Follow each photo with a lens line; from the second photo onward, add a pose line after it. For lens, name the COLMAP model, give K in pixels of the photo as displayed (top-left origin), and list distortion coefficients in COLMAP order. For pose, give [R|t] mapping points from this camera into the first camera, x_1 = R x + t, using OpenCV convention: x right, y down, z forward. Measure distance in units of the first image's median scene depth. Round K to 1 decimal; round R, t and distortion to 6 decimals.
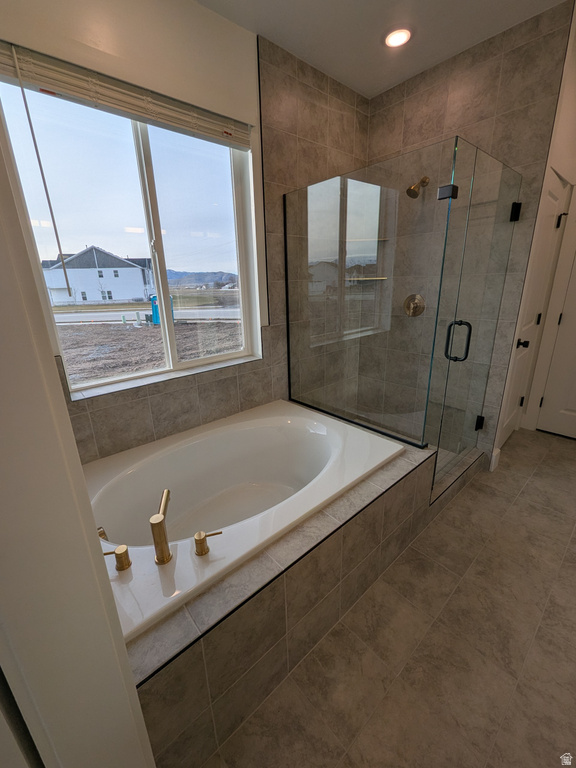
lens RADIAL K [[317.8, 0, 279.9], [0, 317.8, 382.8], [0, 0, 1]] dist [0.004282, -0.003921]
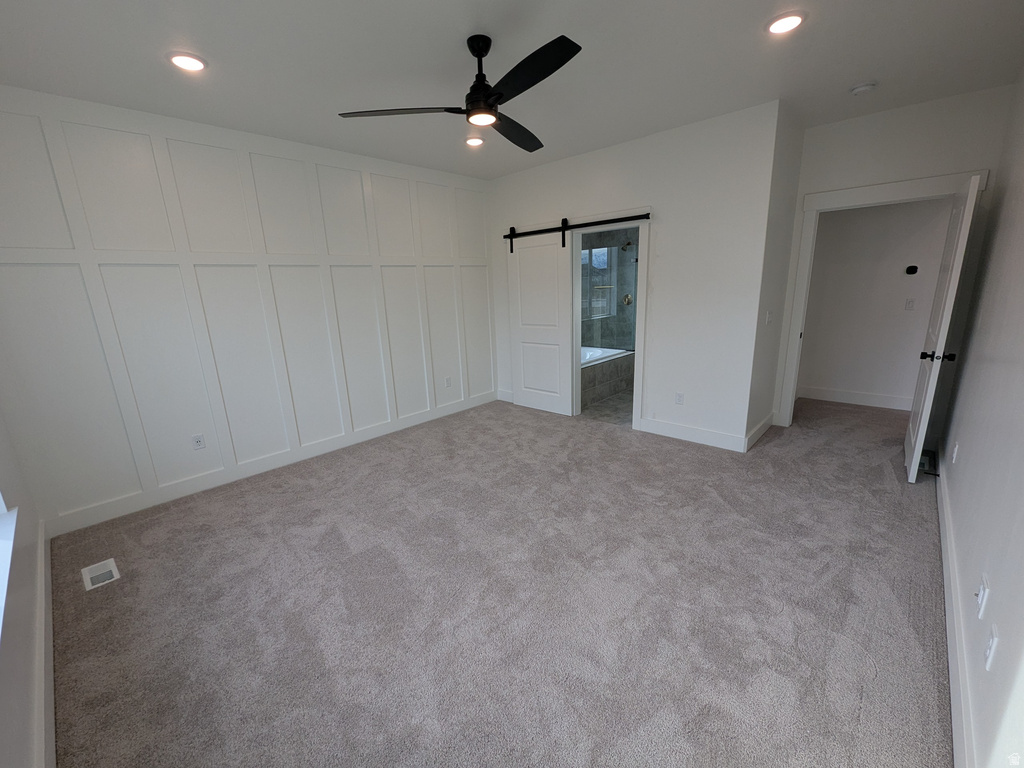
lens RADIAL K [[423.7, 0, 508.0], [0, 423.7, 393.9], [0, 0, 1]] dist [0.004282, -0.003921]
pose [[0.994757, -0.031249, 0.097371, -0.799698], [0.037278, 0.997458, -0.060723, 0.632470], [-0.095226, 0.064034, 0.993394, -2.030131]]
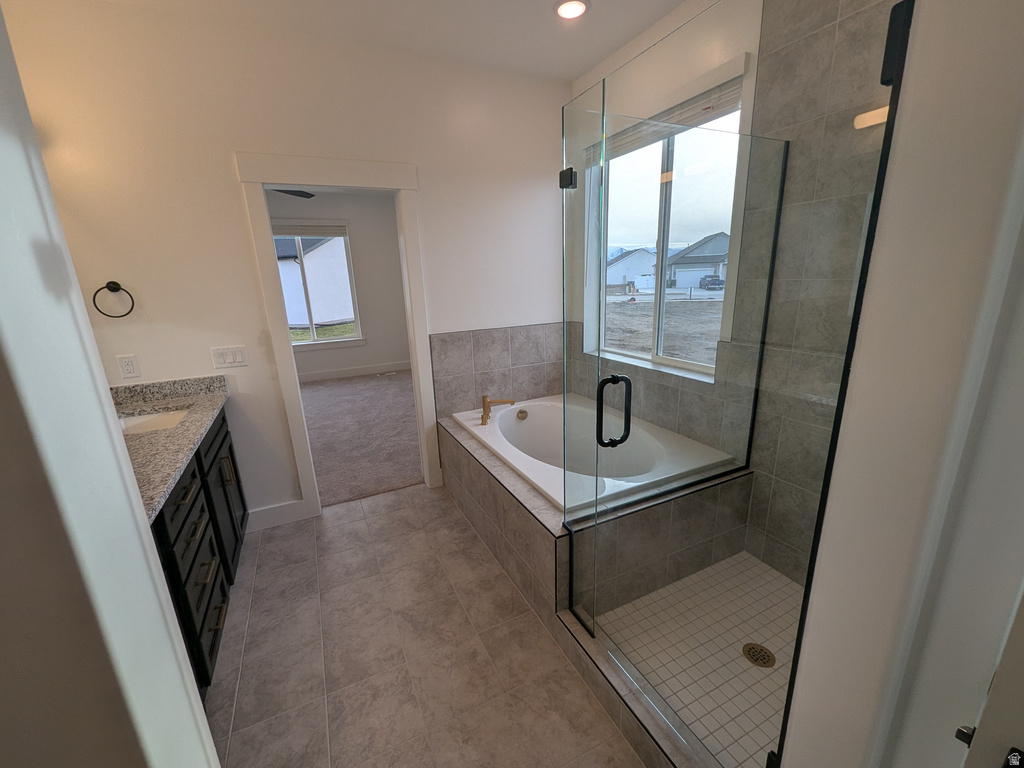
lens RADIAL K [[427.0, 0, 511.2], [0, 427.0, 397.8], [0, 0, 1]] dist [0.006915, -0.000210]
pose [[-0.260113, 0.300457, -0.917642, 1.110770], [-0.250475, 0.896827, 0.364641, -0.327182], [0.932525, 0.324694, -0.158020, 0.821885]]
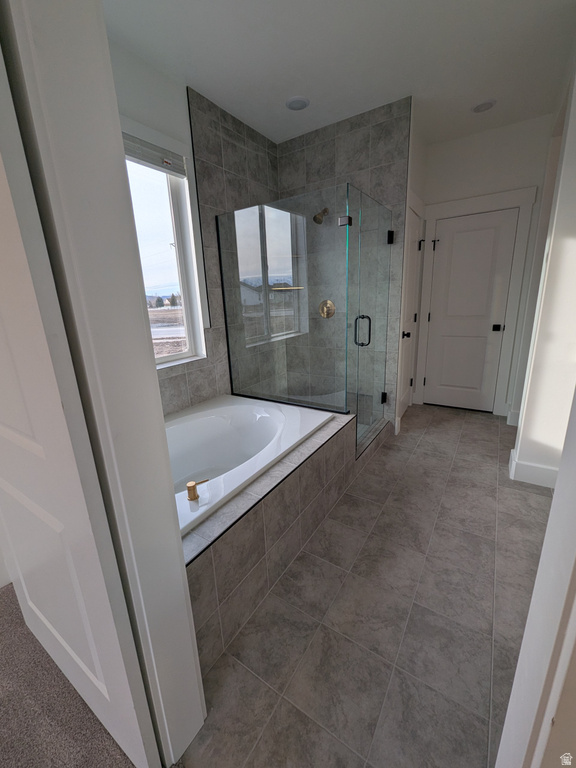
lens RADIAL K [[317.8, 0, 279.9], [0, 317.8, 382.8], [0, 0, 1]] dist [0.004282, -0.003921]
pose [[0.964804, -0.079520, 0.250657, -0.105988], [0.092840, 0.994805, -0.041751, 0.094096], [-0.246035, 0.063553, 0.967175, -0.158829]]
